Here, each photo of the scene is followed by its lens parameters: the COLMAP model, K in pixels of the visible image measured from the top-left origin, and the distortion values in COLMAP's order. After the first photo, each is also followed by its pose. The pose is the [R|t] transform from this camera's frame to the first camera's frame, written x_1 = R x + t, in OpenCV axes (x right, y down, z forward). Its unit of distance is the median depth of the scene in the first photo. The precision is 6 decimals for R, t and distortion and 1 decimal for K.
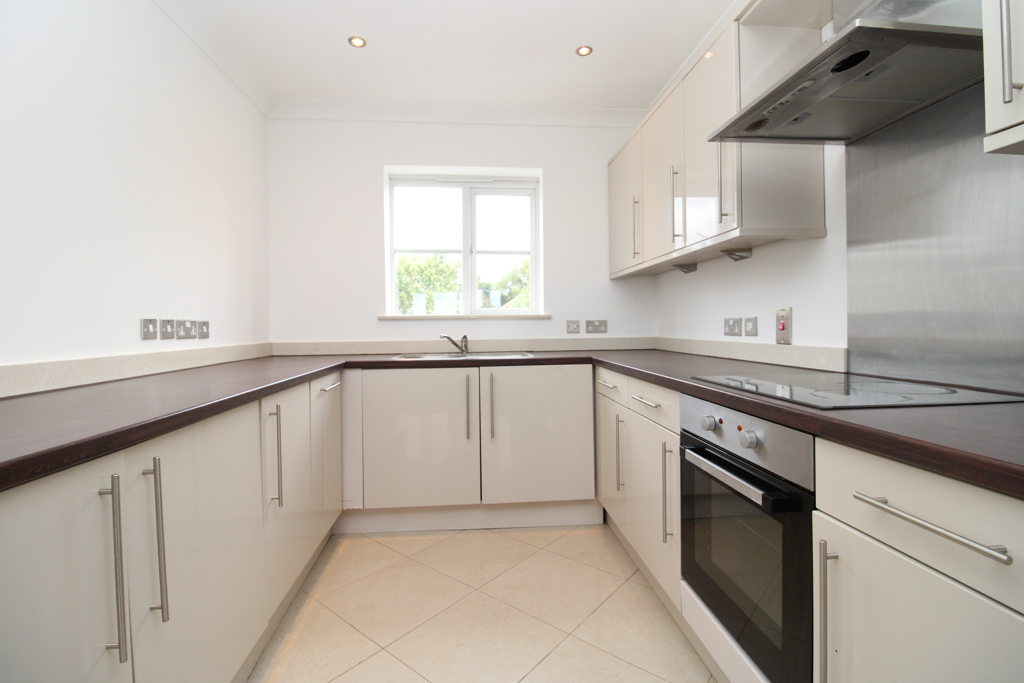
lens RADIAL K [[484.4, 0, 514.0], [0, 484.4, 328.3], [0, 0, 1]] dist [0.000936, -0.000562]
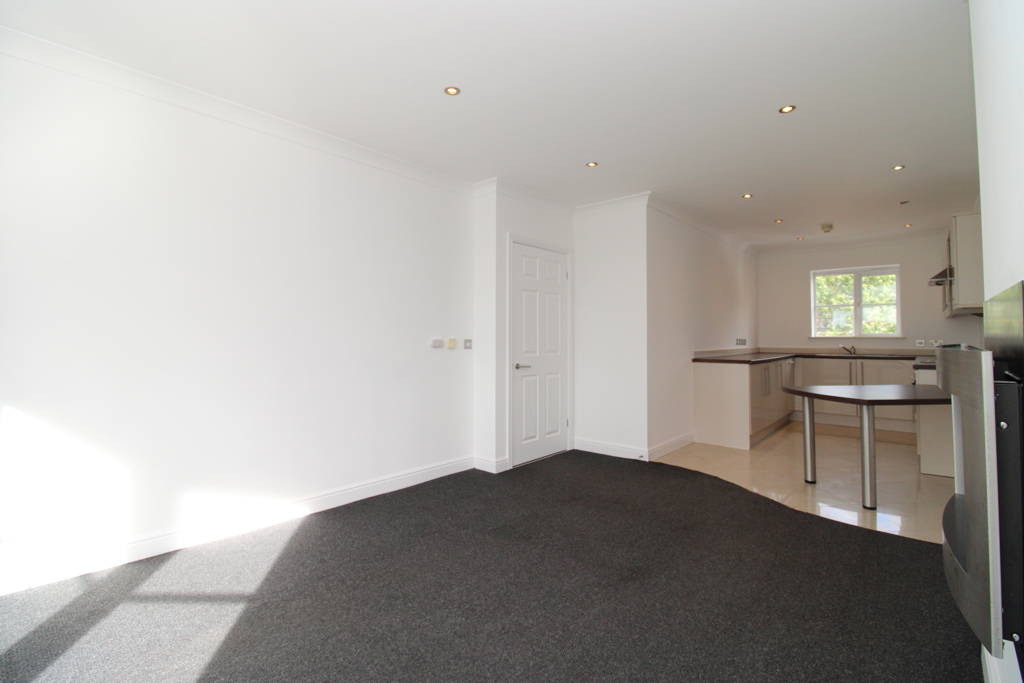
lens RADIAL K [[484.4, 0, 514.0], [0, 484.4, 328.3], [0, 0, 1]] dist [0.000936, -0.000562]
pose [[0.702639, -0.001884, -0.711544, 0.445720], [-0.013299, 0.999787, -0.015779, -0.013177], [0.711422, 0.020550, 0.702464, -1.906862]]
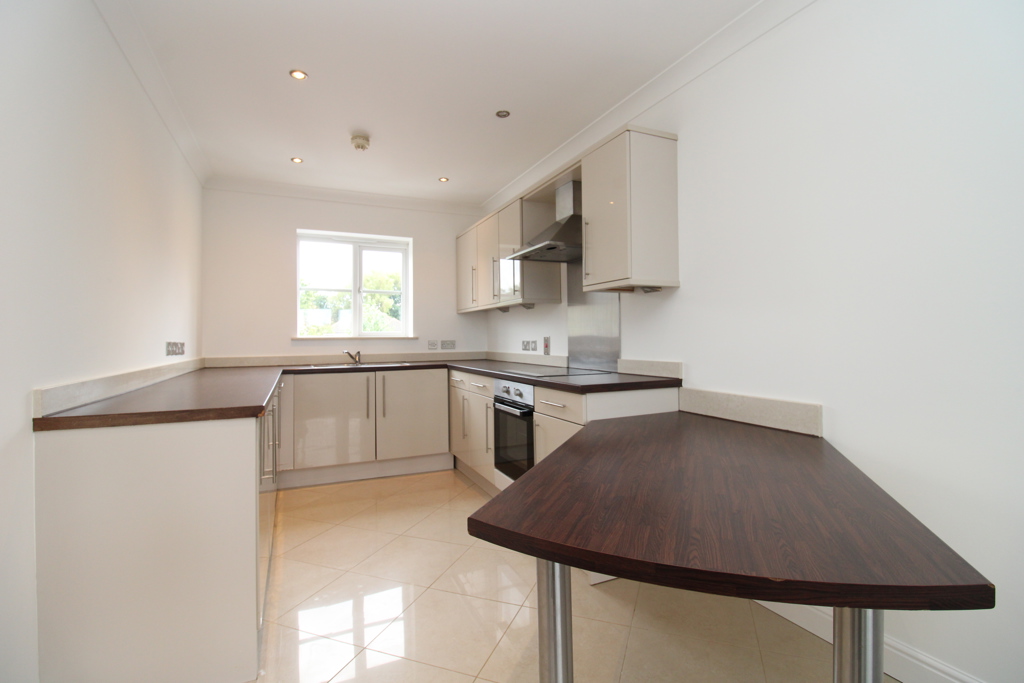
lens RADIAL K [[484.4, 0, 514.0], [0, 484.4, 328.3], [0, 0, 1]] dist [0.000936, -0.000562]
pose [[0.946627, 0.008606, 0.322217, -0.151015], [0.001240, 0.999539, -0.030340, -0.010903], [-0.322330, 0.029120, 0.946180, -0.610687]]
